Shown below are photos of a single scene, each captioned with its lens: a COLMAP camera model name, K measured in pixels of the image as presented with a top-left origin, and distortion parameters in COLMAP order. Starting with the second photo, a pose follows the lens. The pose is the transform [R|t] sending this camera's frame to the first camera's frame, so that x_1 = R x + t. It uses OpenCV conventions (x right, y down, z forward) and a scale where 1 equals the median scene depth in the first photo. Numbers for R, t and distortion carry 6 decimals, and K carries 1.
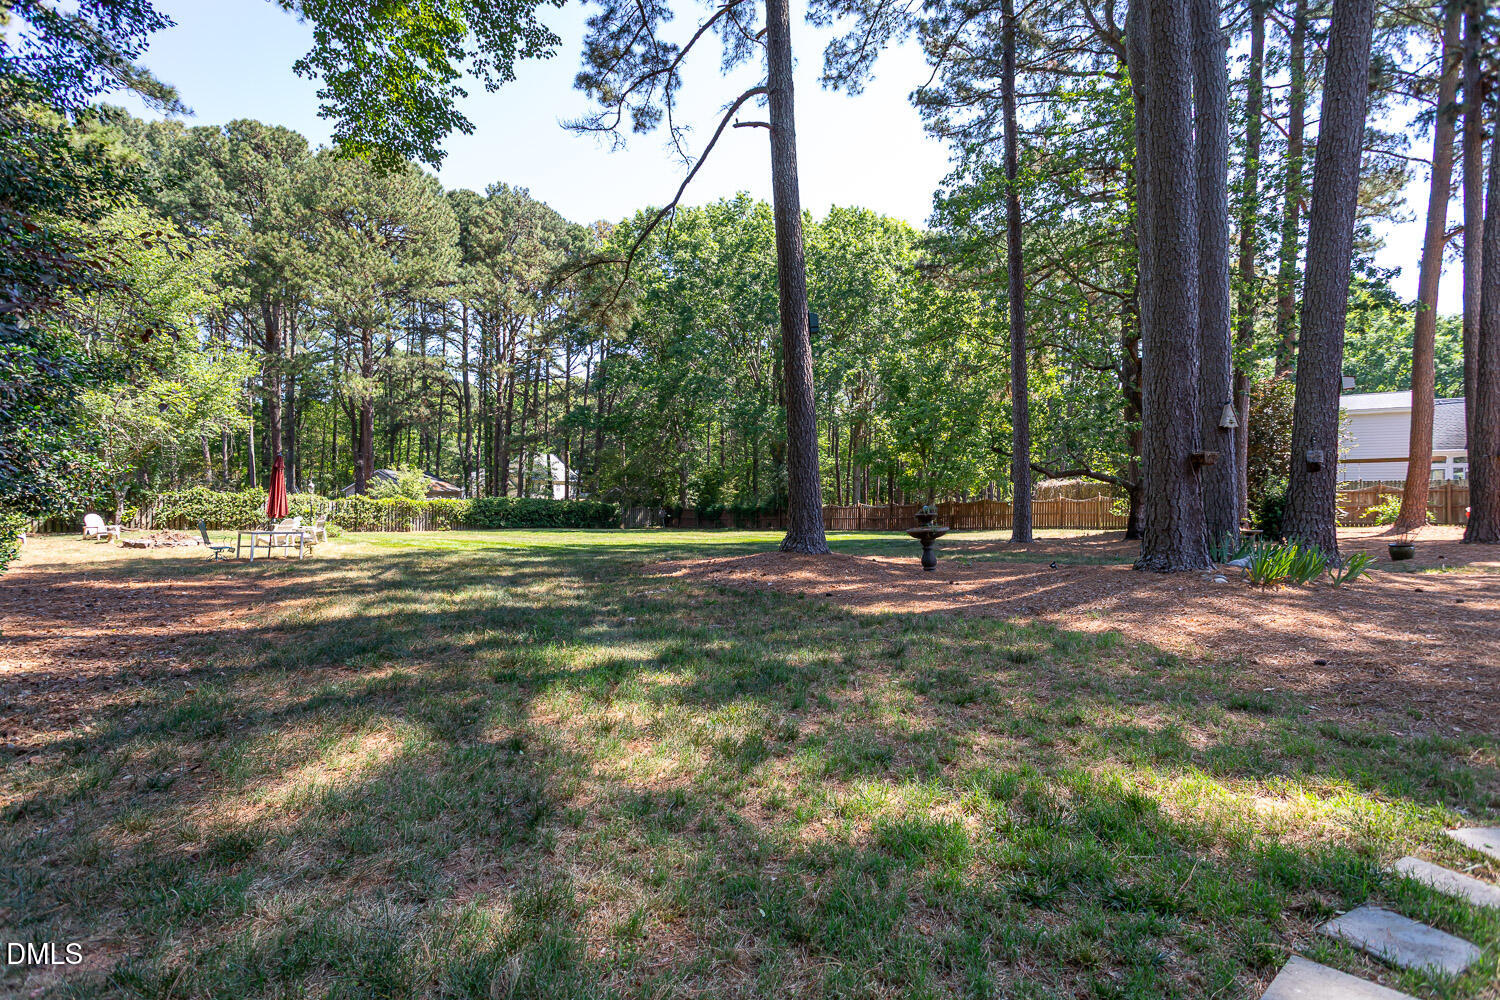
lens RADIAL K [[719.5, 0, 744.8], [0, 719.5, 496.0], [0, 0, 1]] dist [-0.002637, -0.000830]
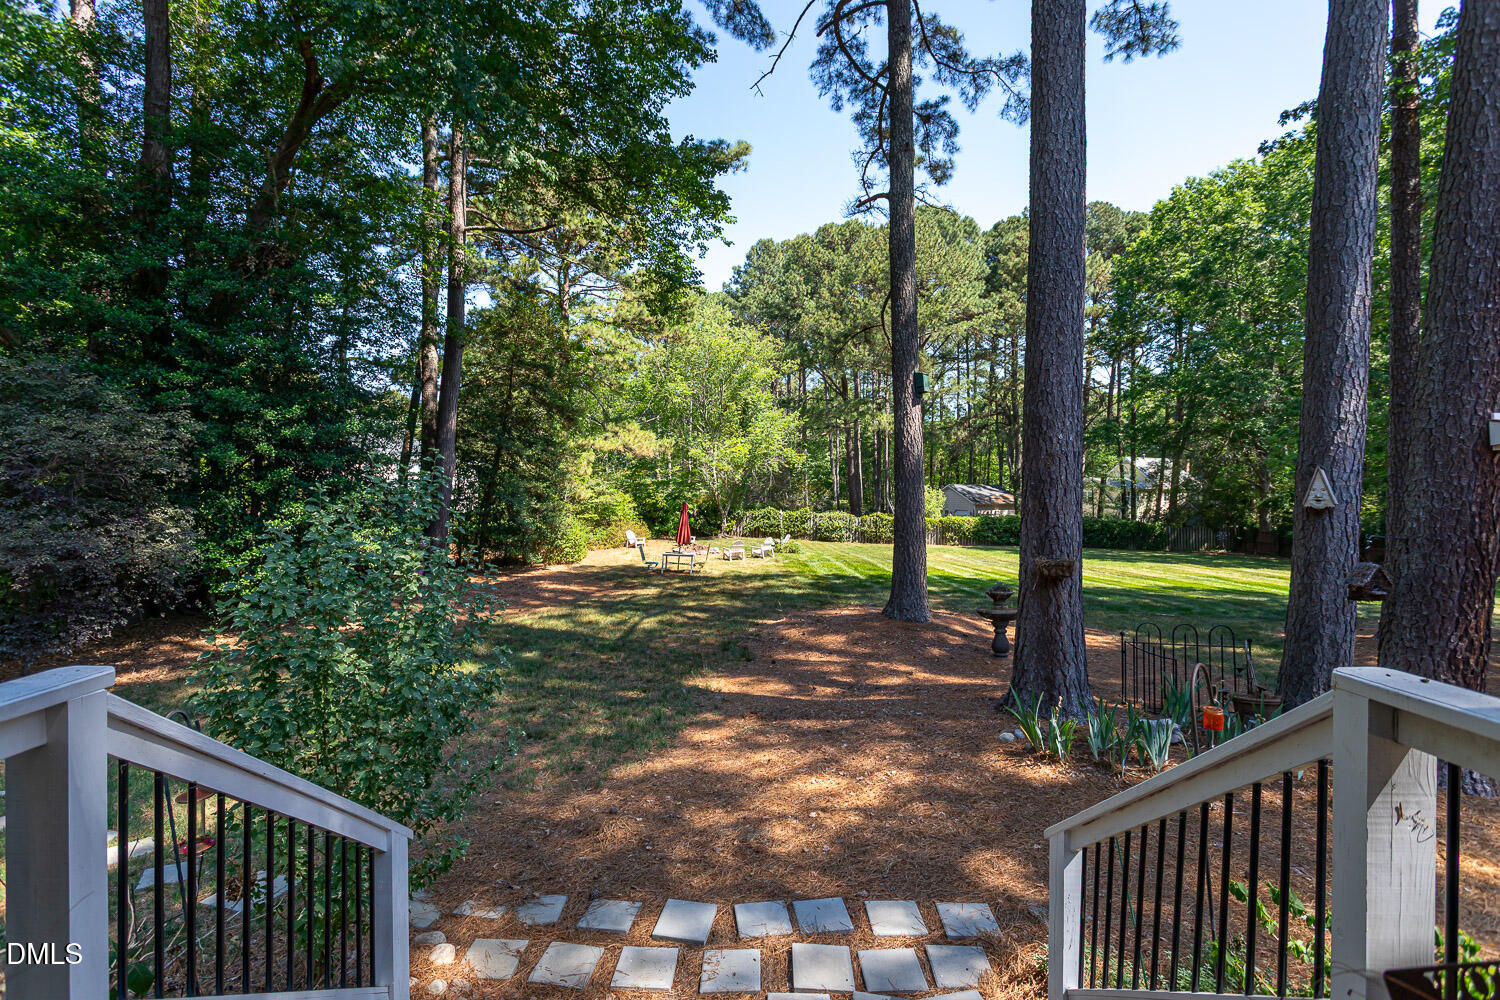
lens RADIAL K [[704.5, 0, 740.9], [0, 704.5, 495.3], [0, 0, 1]] dist [-0.000577, 0.000473]
pose [[0.634239, -0.000277, -0.773137, 0.246054], [-0.001101, 0.999999, -0.001262, -0.031033], [0.773136, 0.001651, 0.634238, 0.074359]]
